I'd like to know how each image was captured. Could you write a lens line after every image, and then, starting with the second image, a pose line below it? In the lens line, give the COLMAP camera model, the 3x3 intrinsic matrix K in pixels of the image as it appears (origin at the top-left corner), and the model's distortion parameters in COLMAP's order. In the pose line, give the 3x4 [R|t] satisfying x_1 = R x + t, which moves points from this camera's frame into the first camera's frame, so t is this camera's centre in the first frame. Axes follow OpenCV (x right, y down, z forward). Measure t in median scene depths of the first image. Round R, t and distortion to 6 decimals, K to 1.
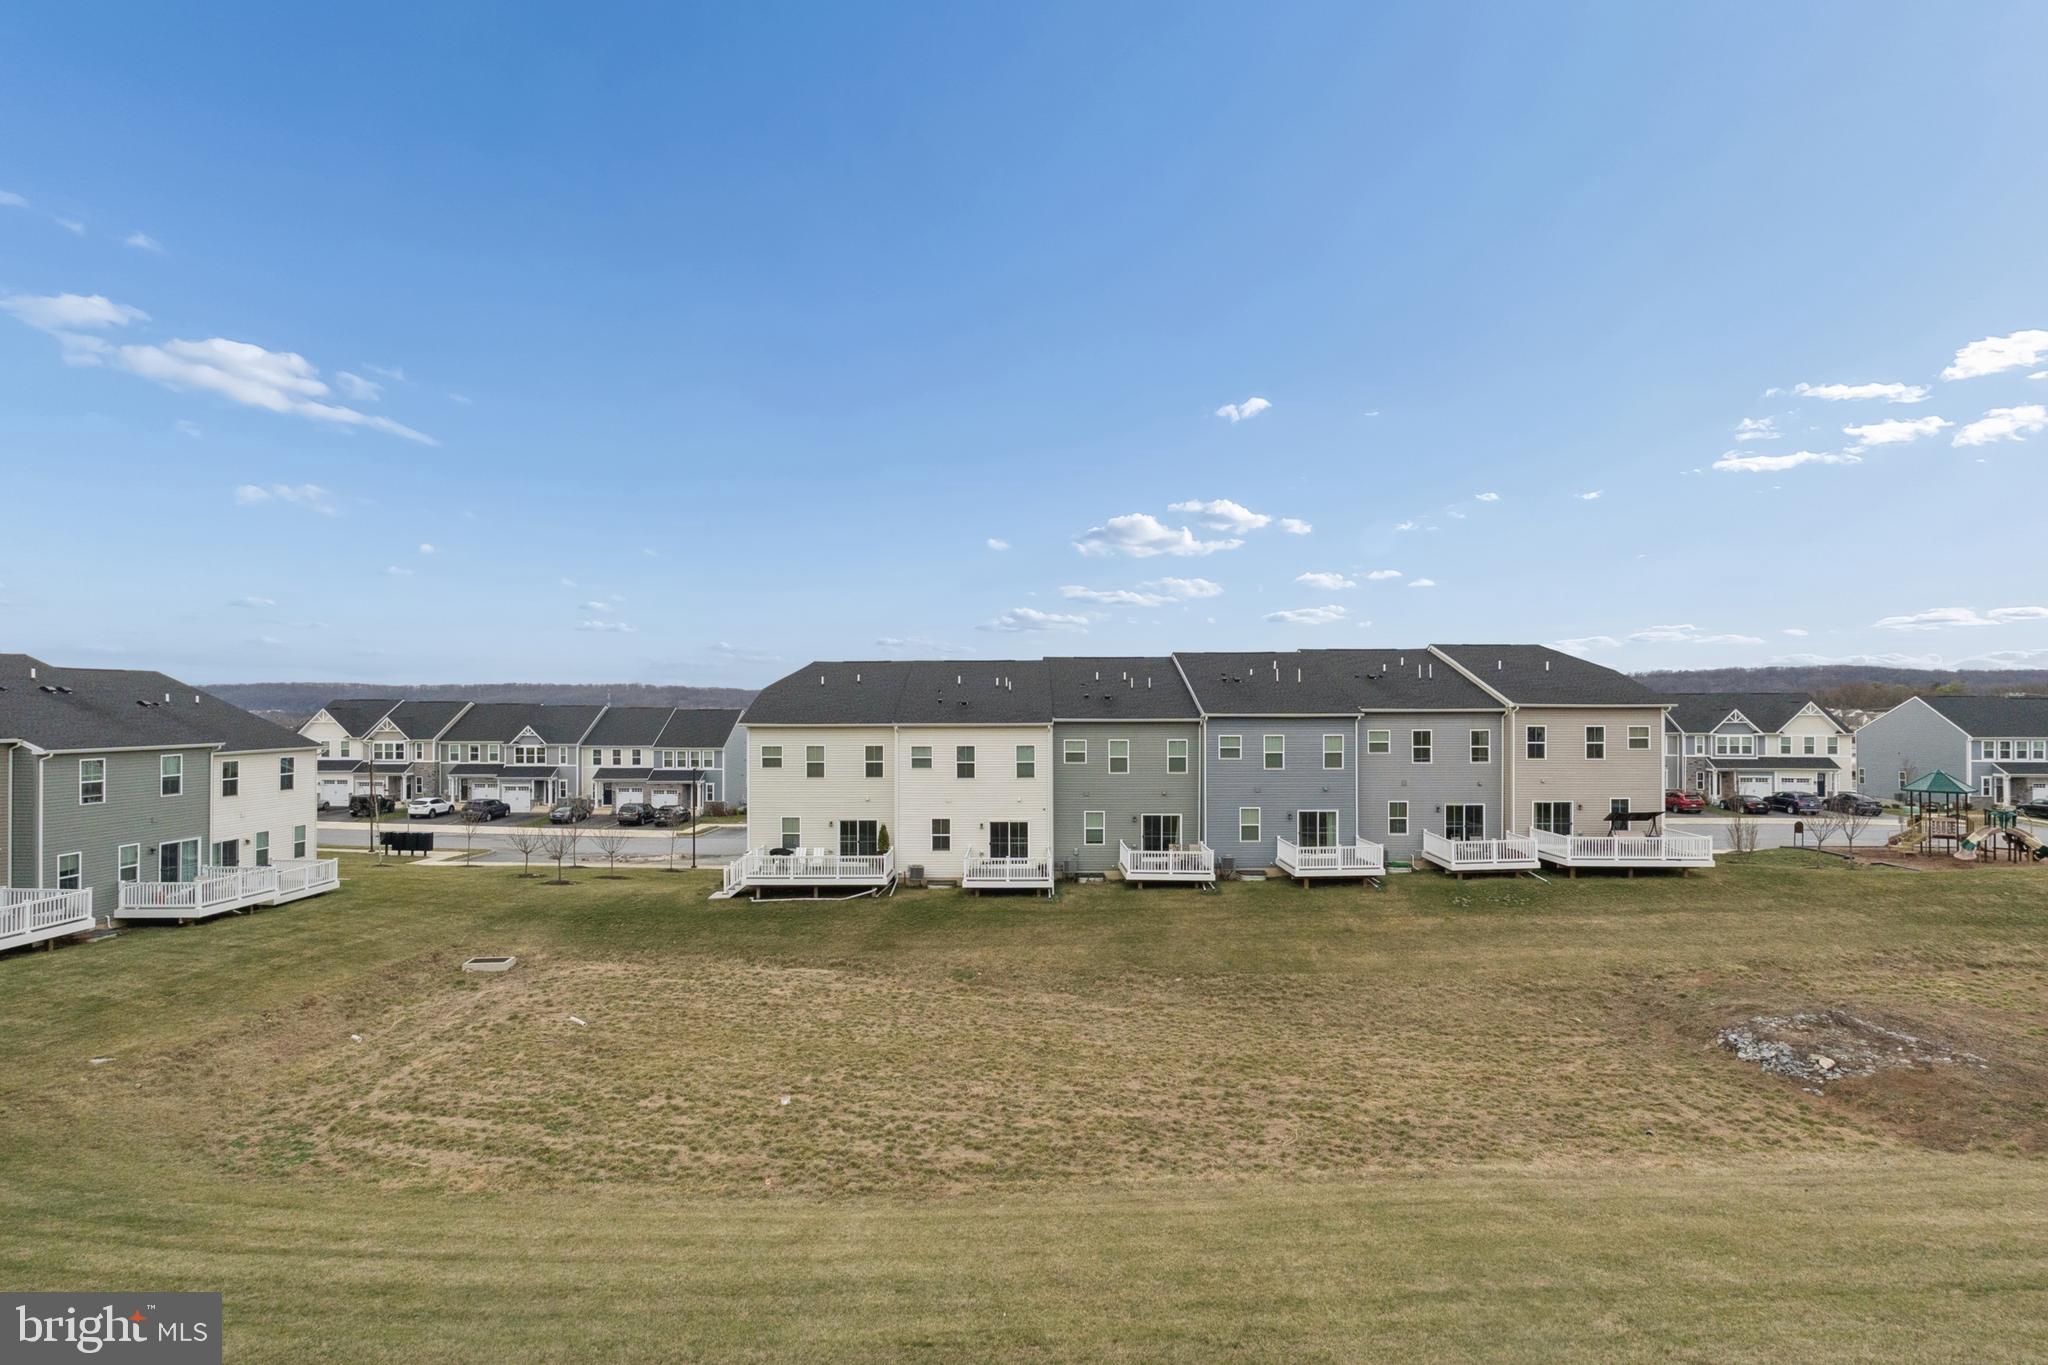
lens RADIAL K [[943.2, 0, 1032.2], [0, 943.2, 685.9], [0, 0, 1]] dist [-0.009261, 0.000982]
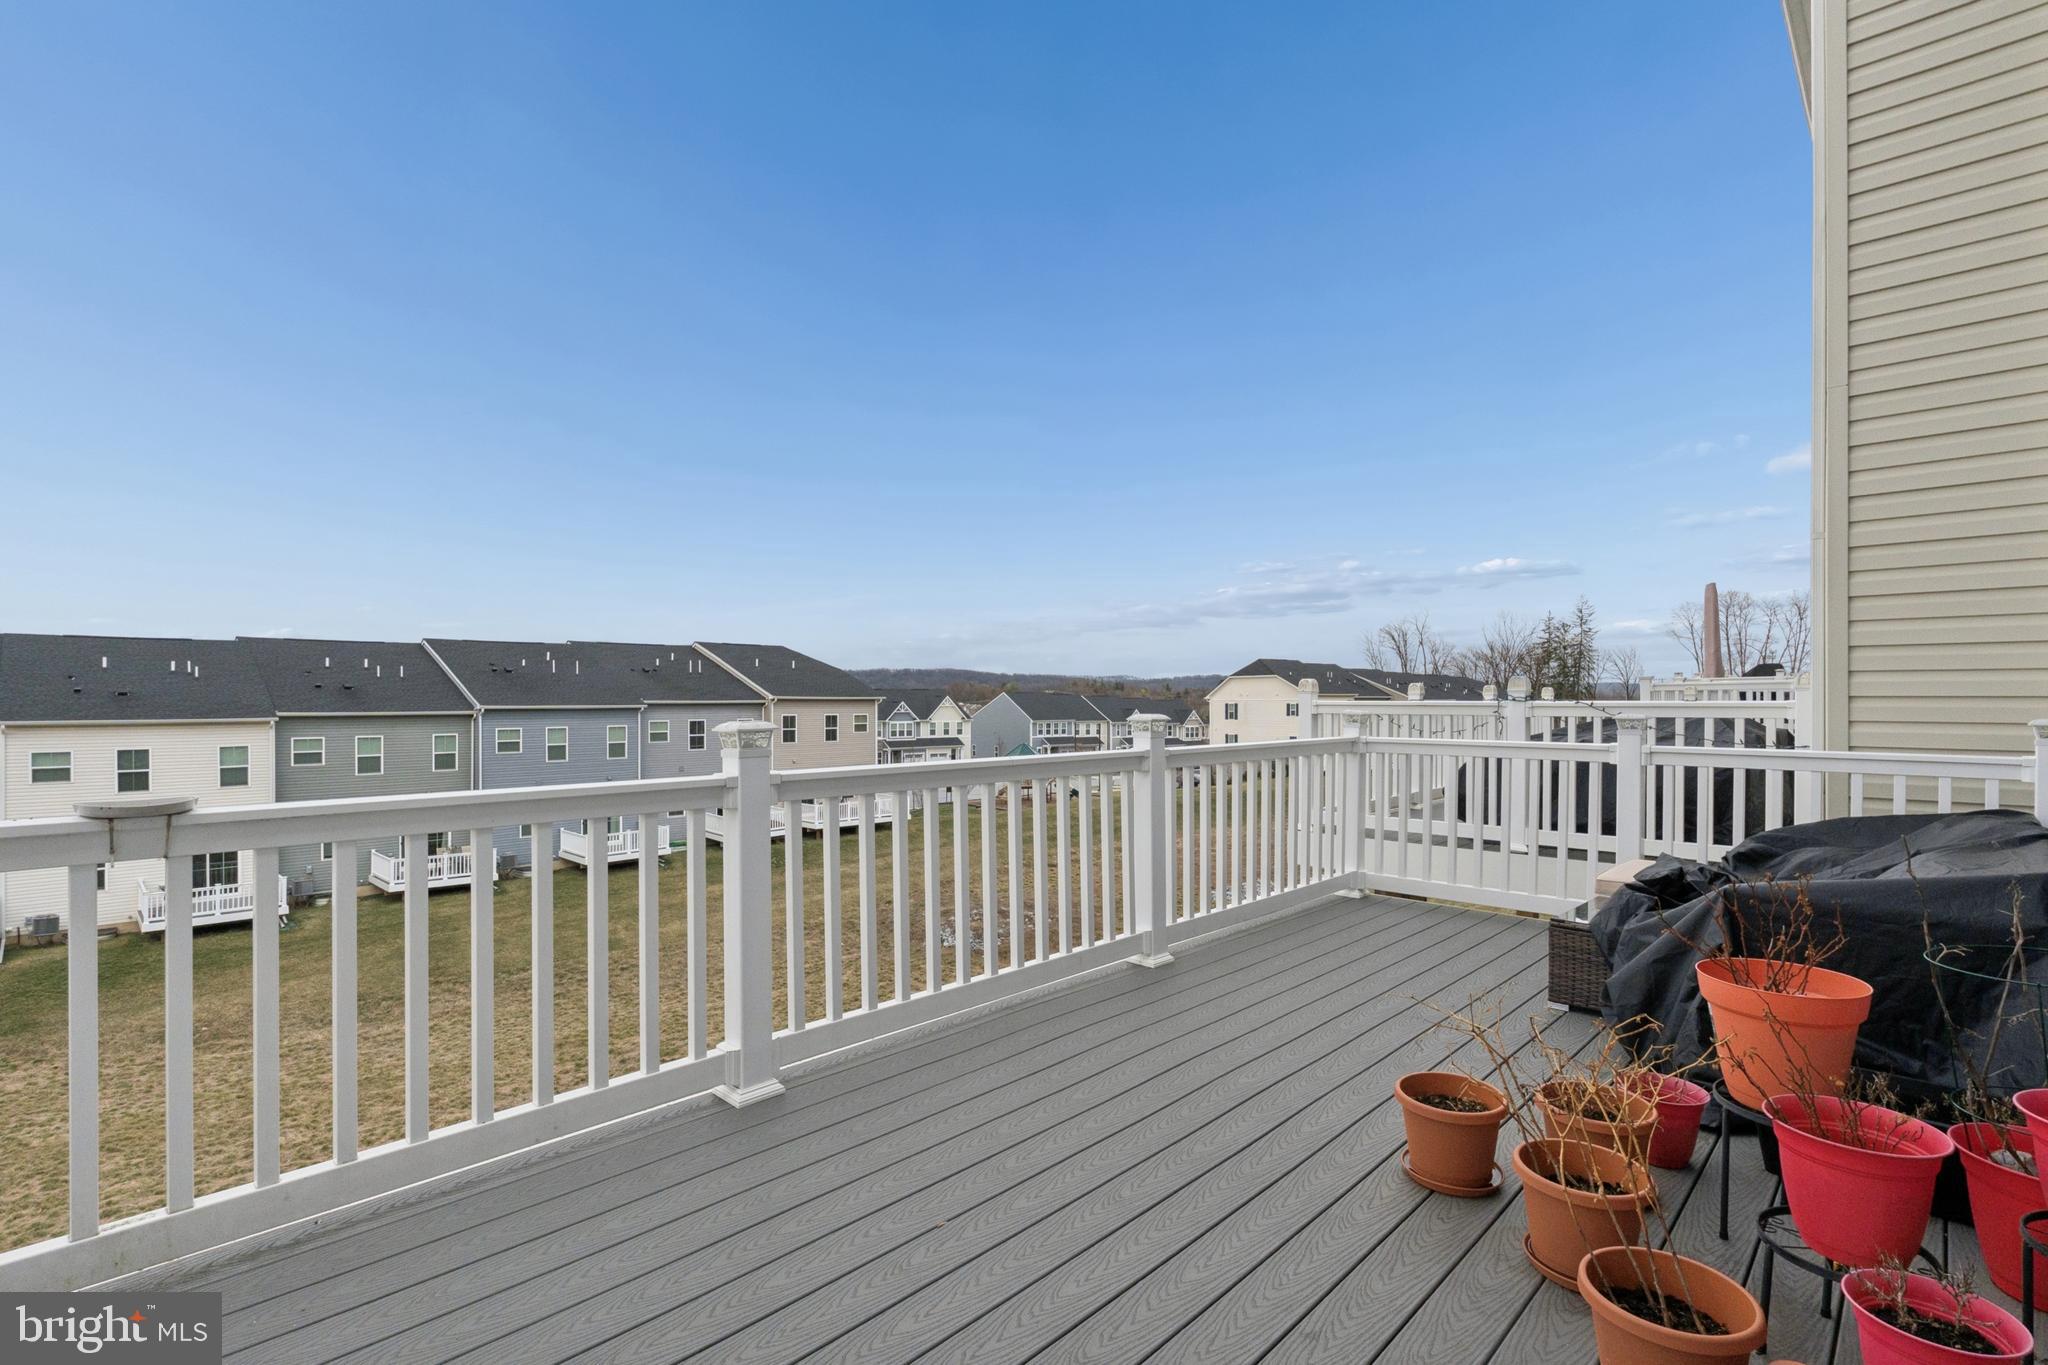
lens RADIAL K [[943.2, 0, 1035.9], [0, 943.2, 696.5], [0, 0, 1]] dist [-0.009261, 0.000982]
pose [[0.694258, 0.003125, 0.719719, -0.096493], [-0.016659, 0.999792, 0.011728, -0.000198], [-0.719533, -0.020132, 0.694166, -0.044234]]
